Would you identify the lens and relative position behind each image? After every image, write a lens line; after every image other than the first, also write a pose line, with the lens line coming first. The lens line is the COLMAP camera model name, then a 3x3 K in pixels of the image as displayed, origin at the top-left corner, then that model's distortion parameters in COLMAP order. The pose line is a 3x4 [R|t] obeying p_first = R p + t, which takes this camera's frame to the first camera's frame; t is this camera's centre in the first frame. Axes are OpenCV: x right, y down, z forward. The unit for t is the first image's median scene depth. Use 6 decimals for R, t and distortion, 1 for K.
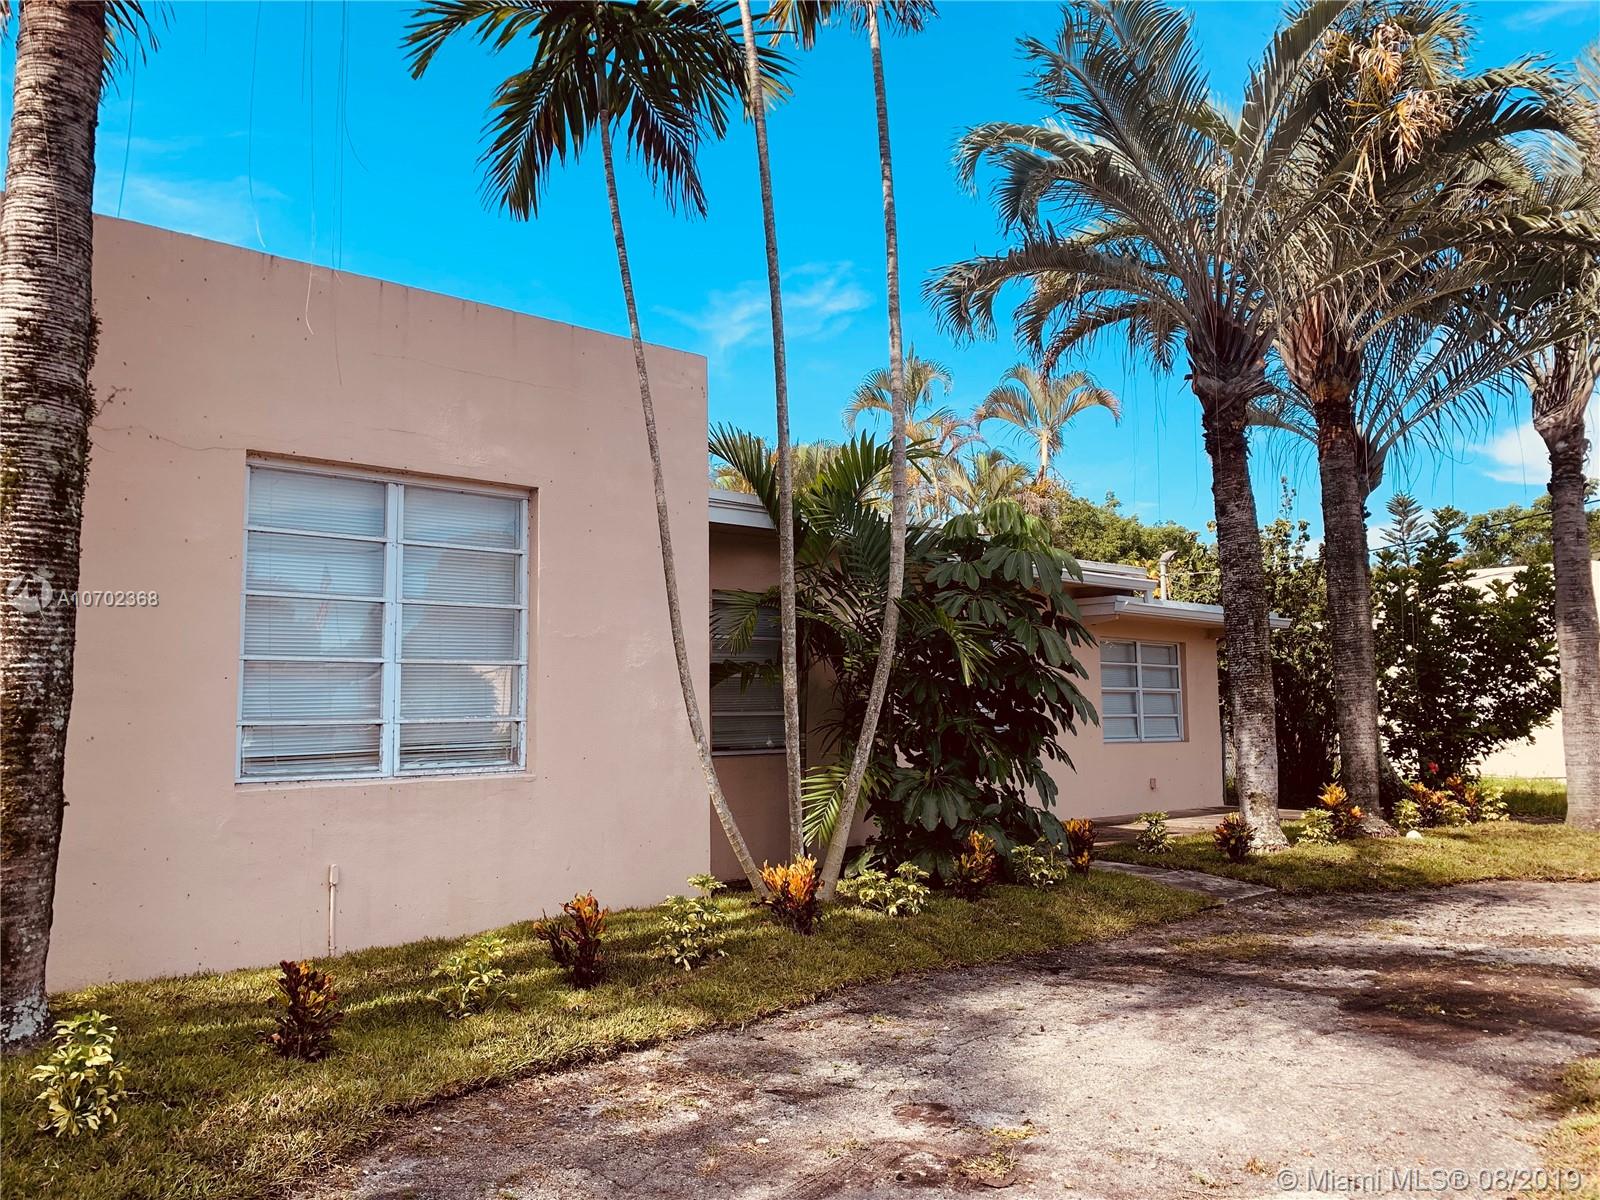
lens RADIAL K [[1222.6, 0, 800.0], [0, 1222.6, 600.0], [0, 0, 1]] dist [0.043908, -0.046523]
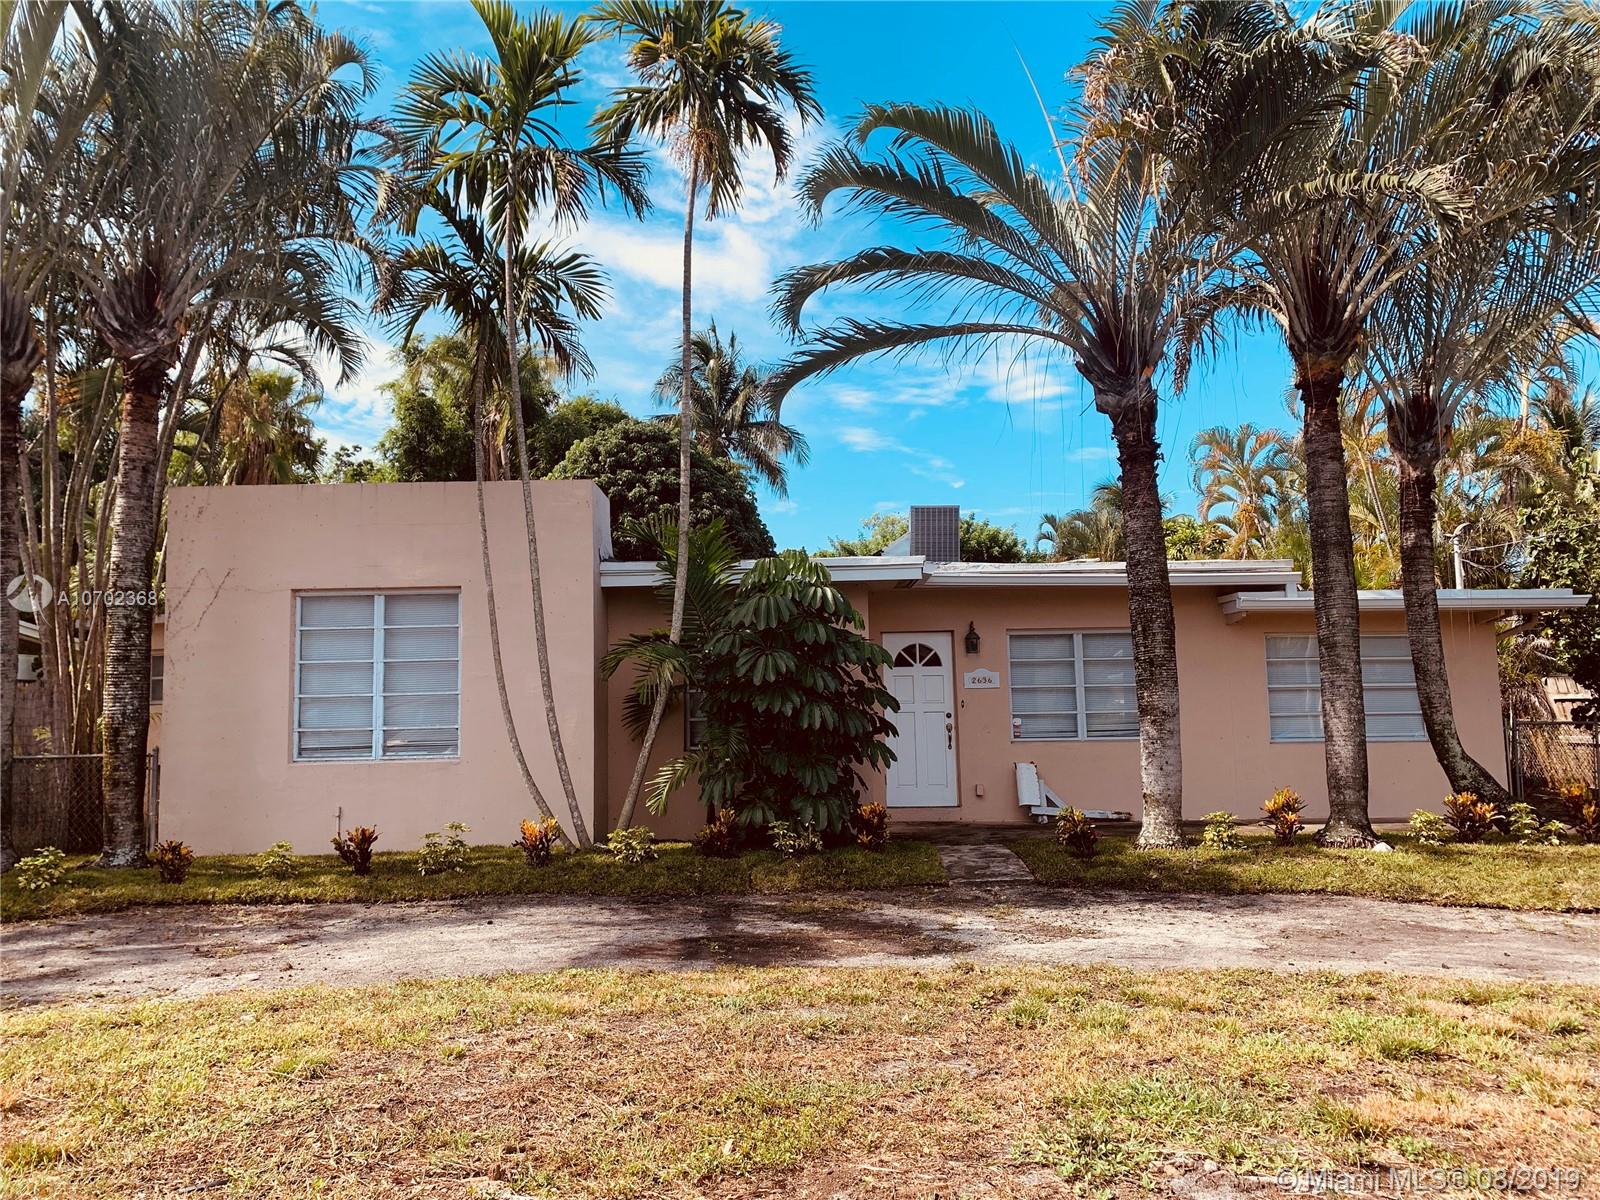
lens RADIAL K [[1230.8, 0, 810.5], [0, 1230.8, 599.0], [0, 0, 1]] dist [0.050757, -0.061645]
pose [[0.747958, -0.067620, -0.660293, 1.206652], [0.072624, 0.997162, -0.019851, -0.007681], [0.659761, -0.033105, 0.750746, 0.058205]]
